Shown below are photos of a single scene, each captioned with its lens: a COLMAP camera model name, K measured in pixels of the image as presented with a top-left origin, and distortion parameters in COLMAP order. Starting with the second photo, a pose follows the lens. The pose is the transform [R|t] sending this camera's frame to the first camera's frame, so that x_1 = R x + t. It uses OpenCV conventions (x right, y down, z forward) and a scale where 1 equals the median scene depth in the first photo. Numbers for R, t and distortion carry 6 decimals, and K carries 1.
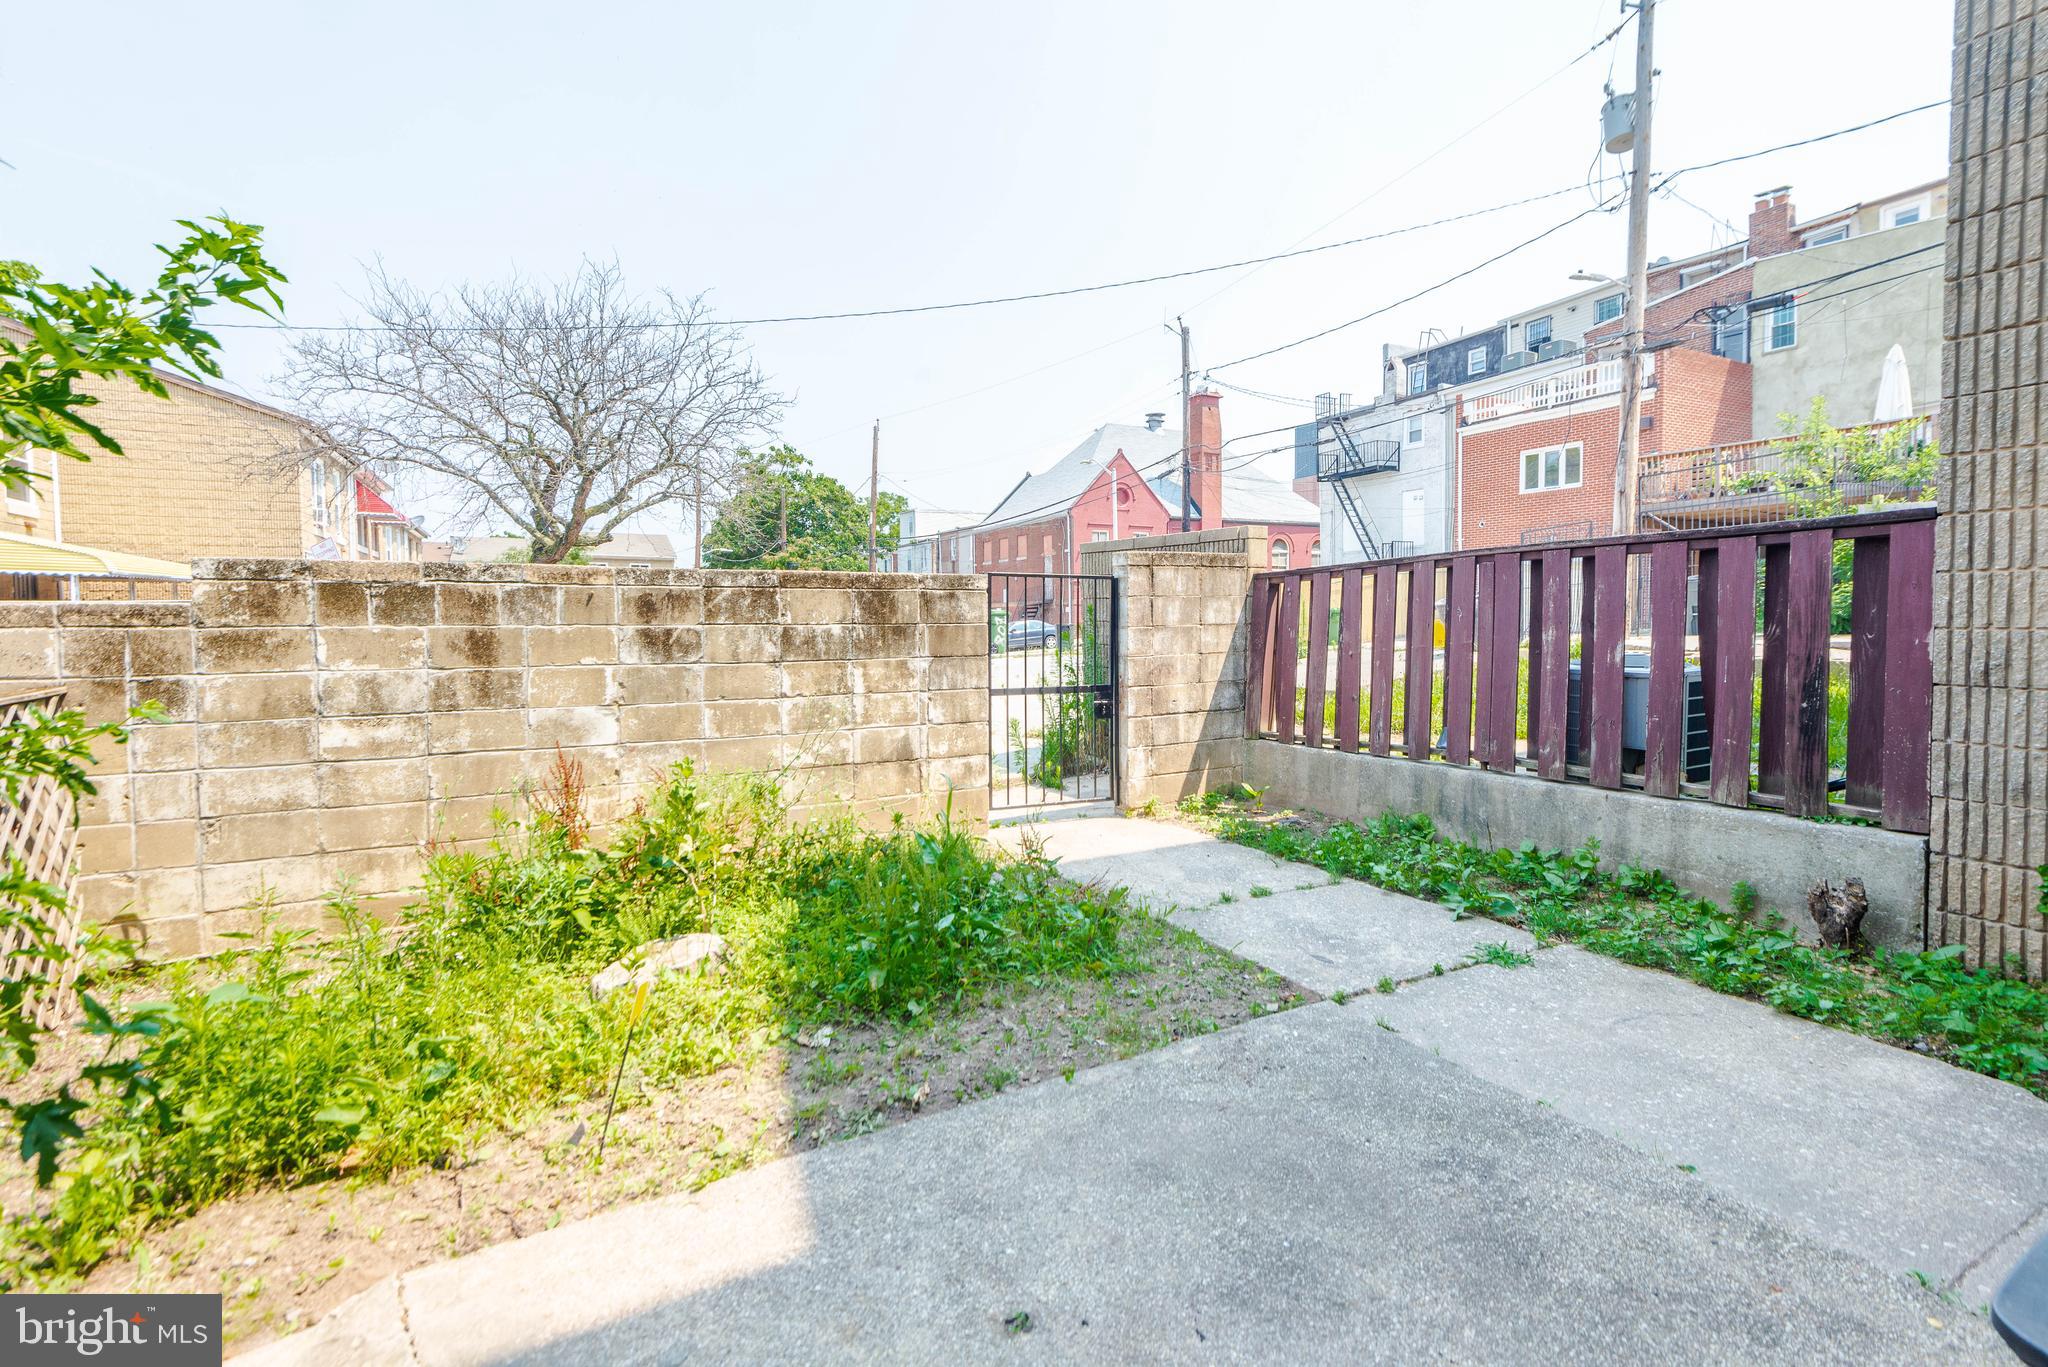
lens RADIAL K [[908.1, 0, 1021.7], [0, 908.1, 657.8], [0, 0, 1]] dist [0.031832, -0.018086]
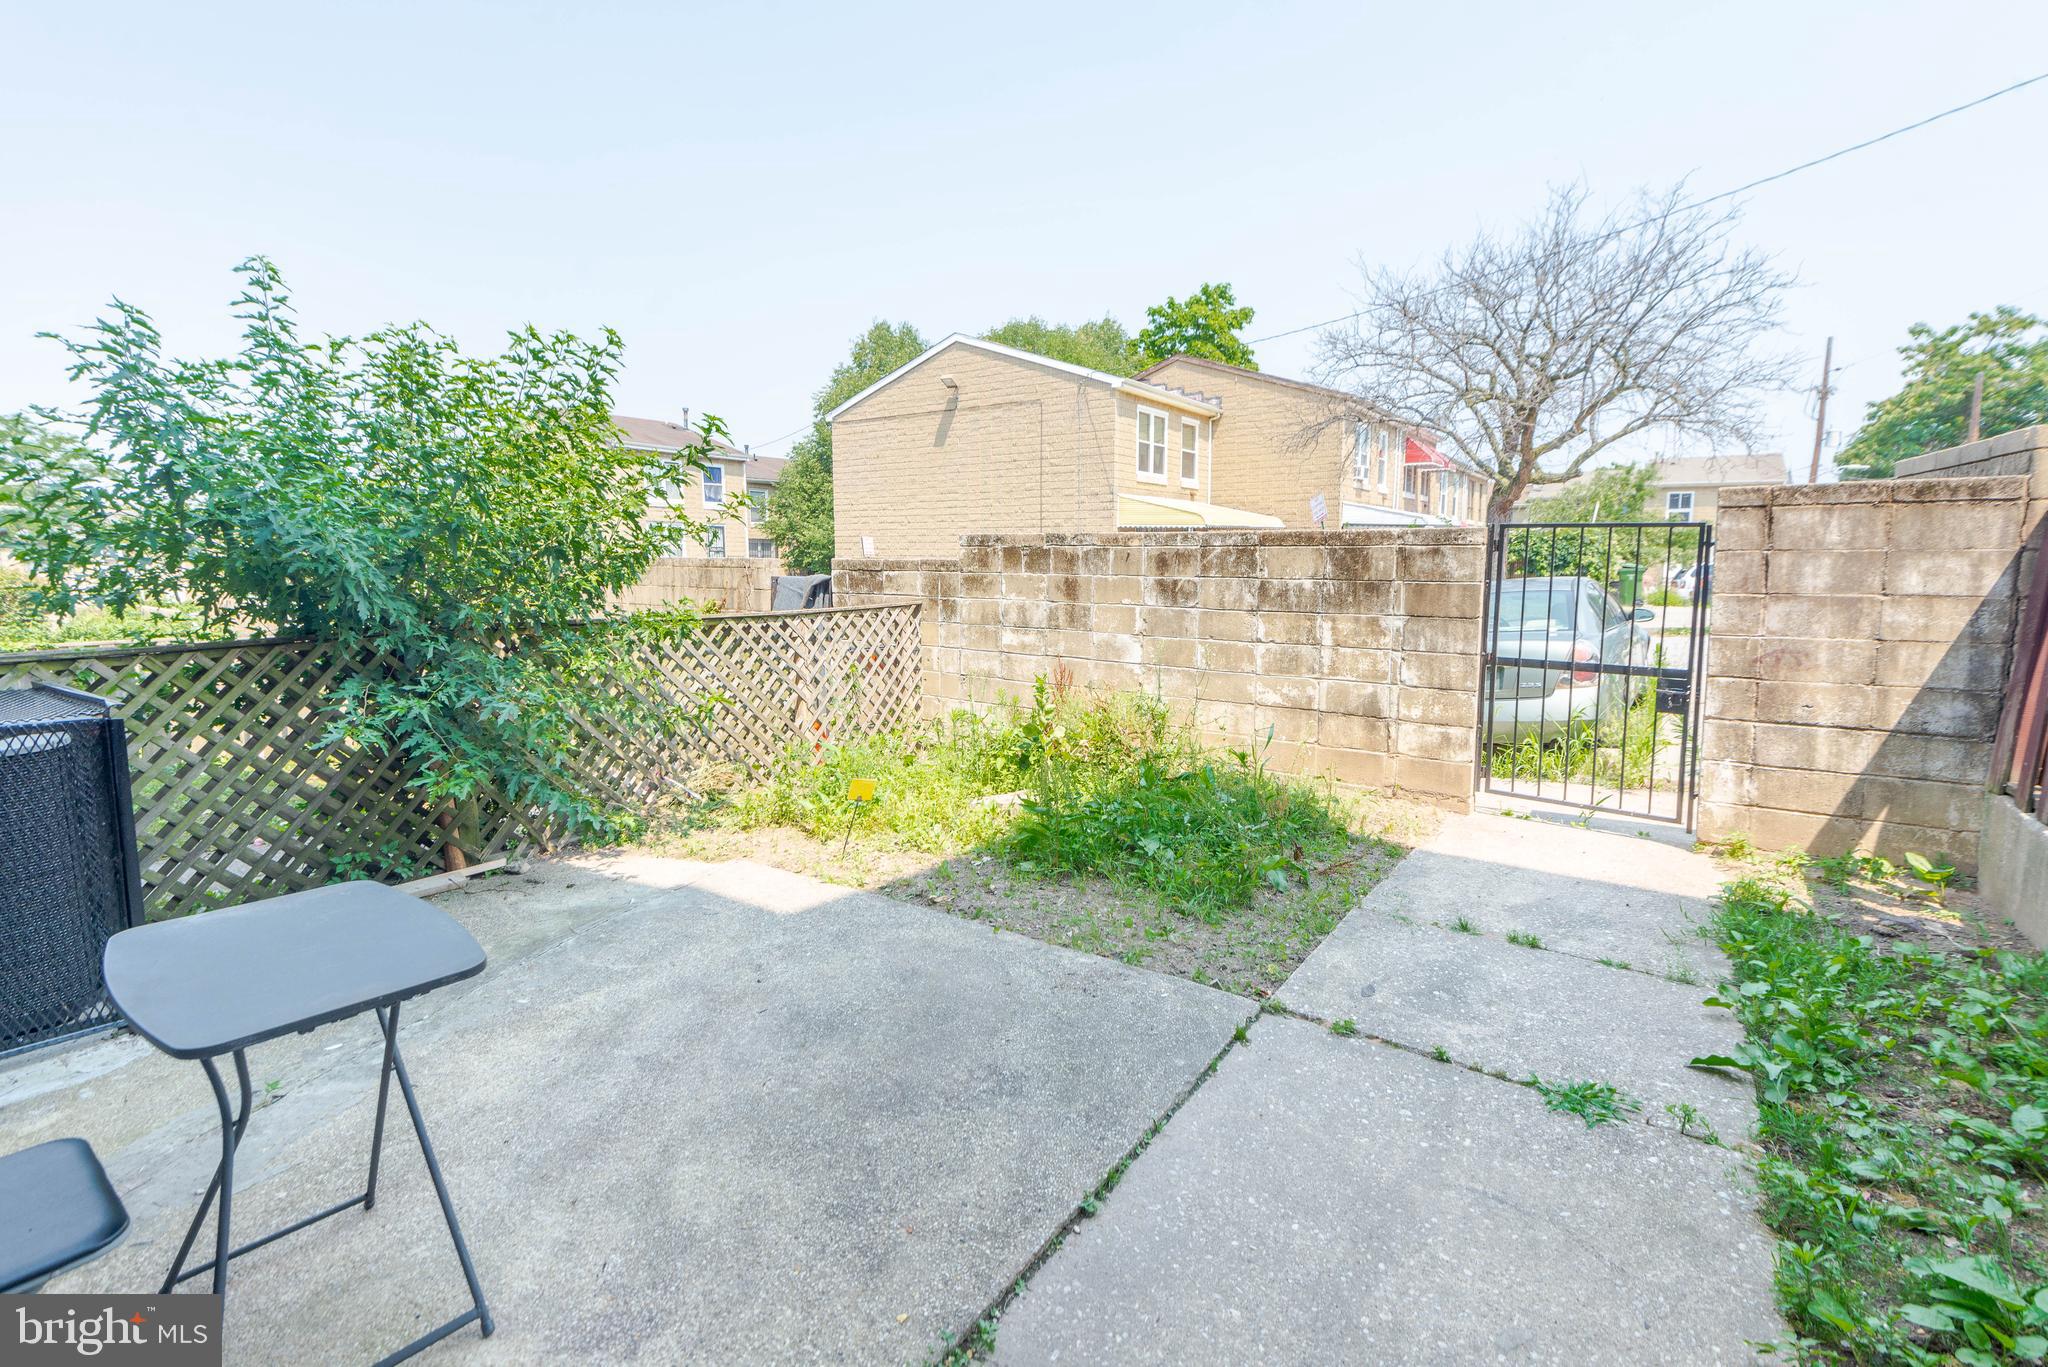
lens RADIAL K [[912.6, 0, 1036.2], [0, 912.6, 649.4], [0, 0, 1]] dist [0.030263, -0.017039]
pose [[0.462214, 0.099235, -0.881198, 0.628482], [-0.043704, 0.995060, 0.089134, -0.037967], [0.885691, -0.002687, 0.464268, 0.218711]]
